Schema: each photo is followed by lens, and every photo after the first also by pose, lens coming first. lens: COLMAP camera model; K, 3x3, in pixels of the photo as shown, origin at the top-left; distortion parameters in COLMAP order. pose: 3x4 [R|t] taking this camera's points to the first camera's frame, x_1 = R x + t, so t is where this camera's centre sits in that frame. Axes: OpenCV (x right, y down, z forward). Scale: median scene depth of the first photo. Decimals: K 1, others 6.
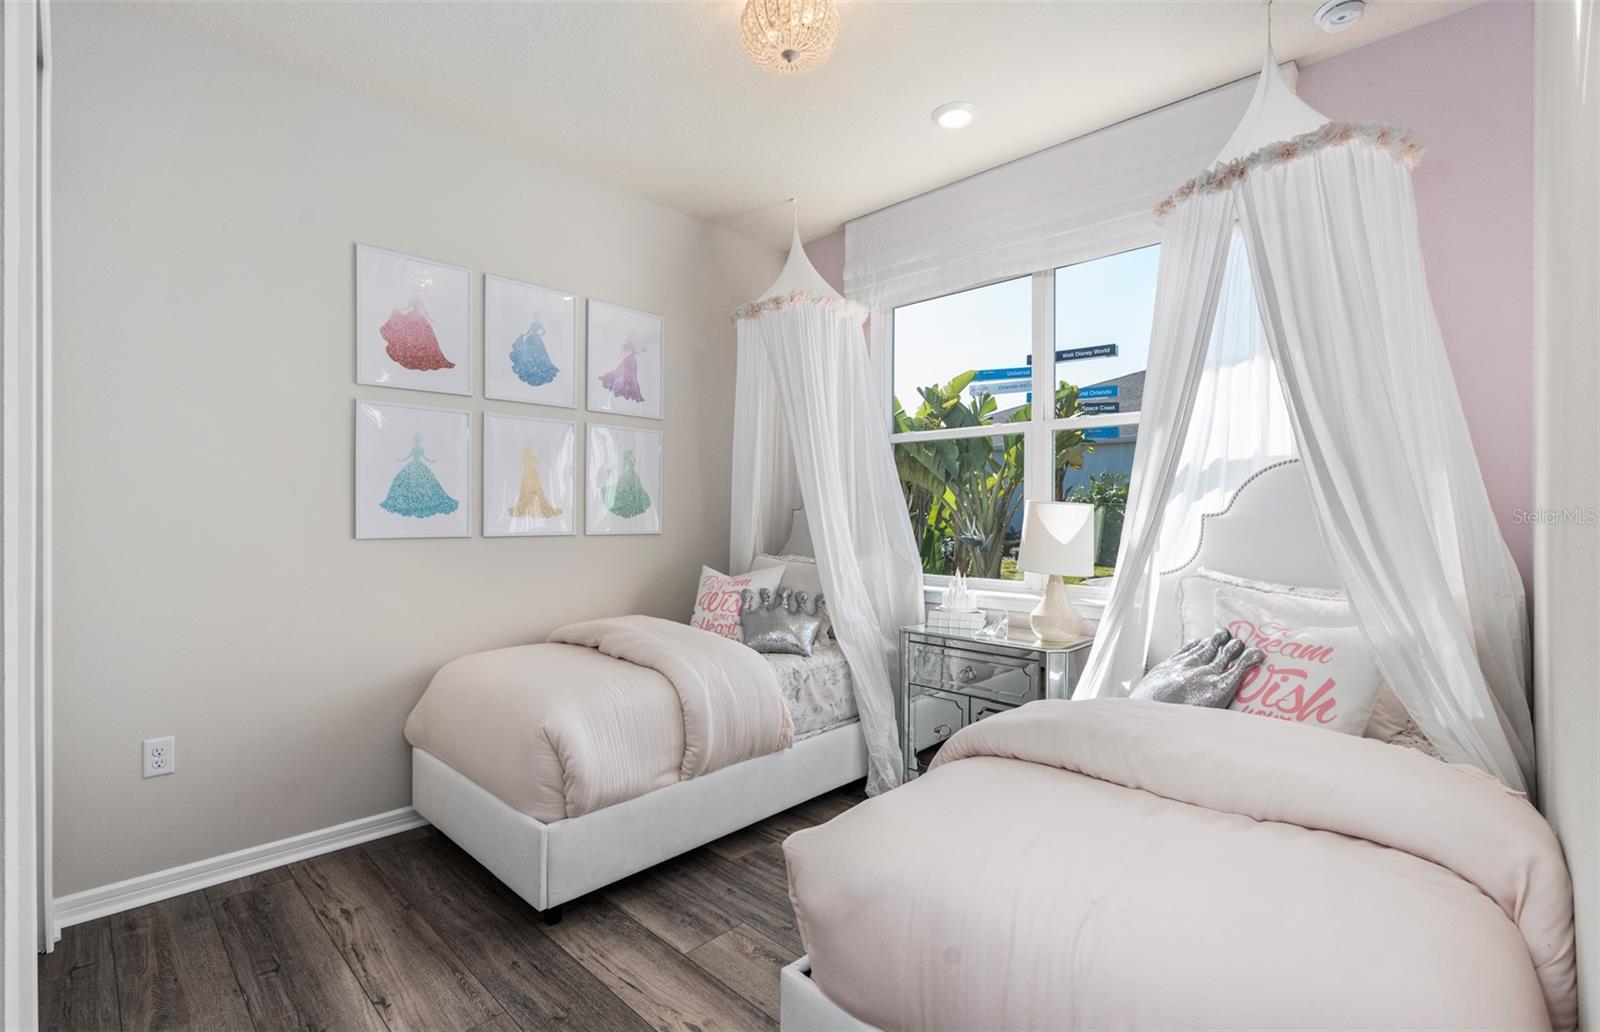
lens RADIAL K [[727.3, 0, 801.9], [0, 727.3, 517.3], [0, 0, 1]] dist [-0.009456, 0.002674]
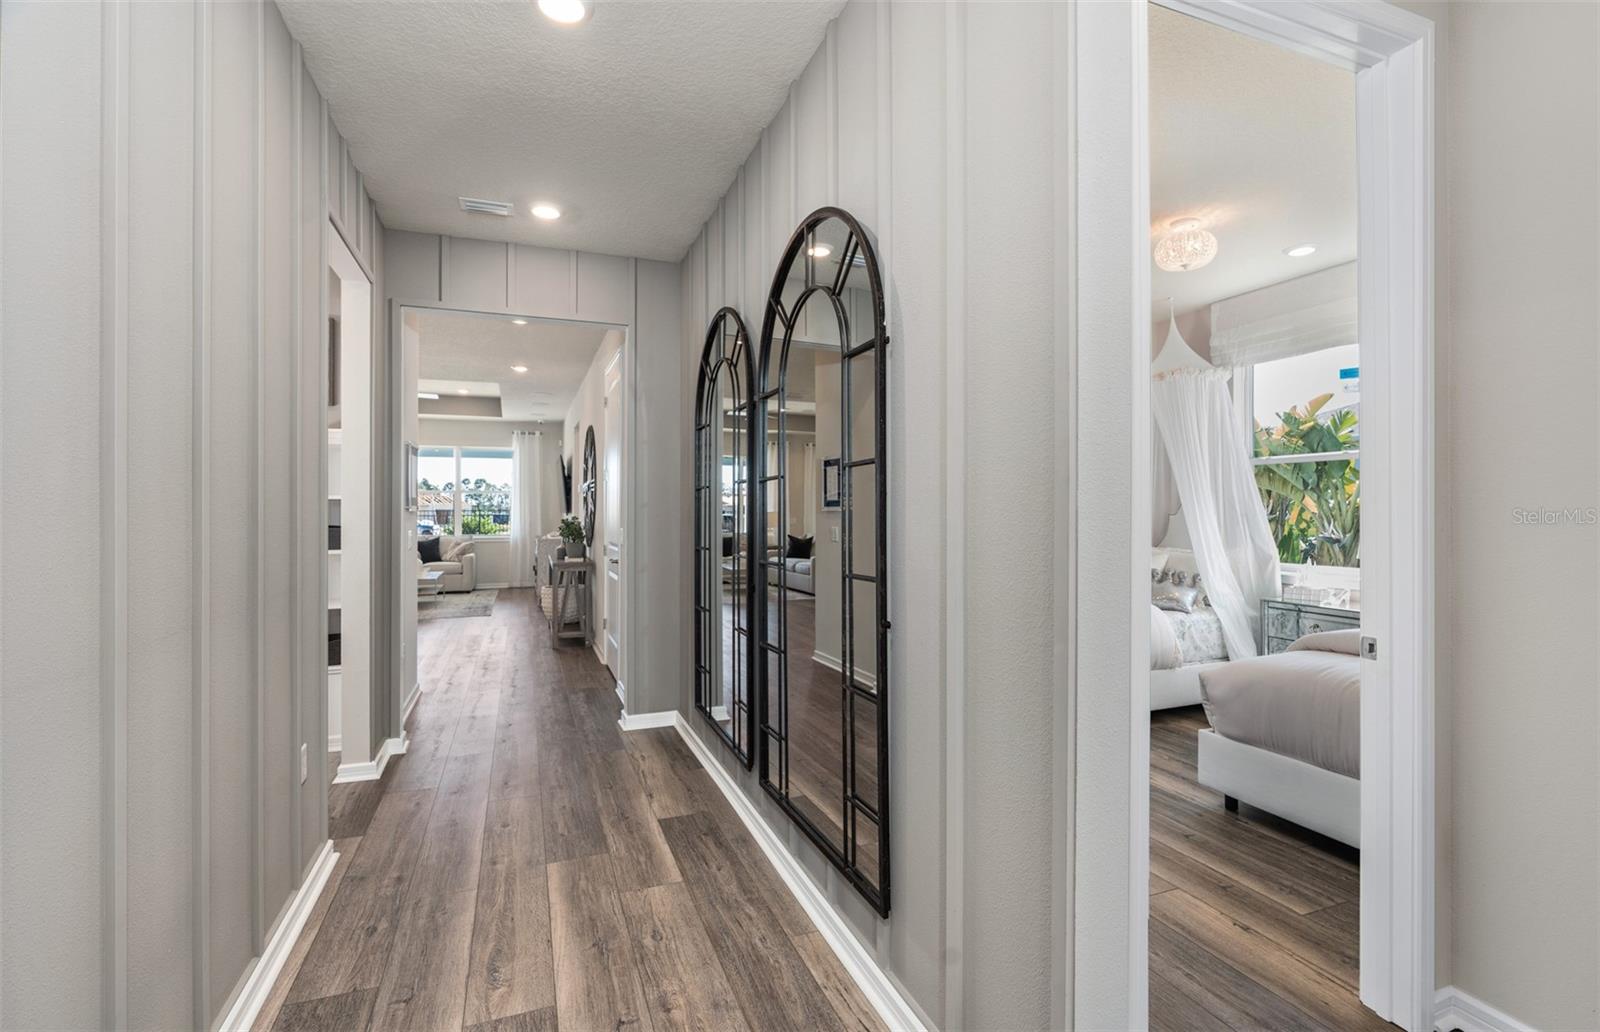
lens RADIAL K [[727.3, 0, 795.9], [0, 727.3, 505.1], [0, 0, 1]] dist [-0.009456, 0.002674]
pose [[0.906740, -0.006844, -0.421634, -0.079913], [0.001892, 0.999924, -0.012162, -0.013564], [0.421685, 0.010230, 0.906685, -0.589067]]
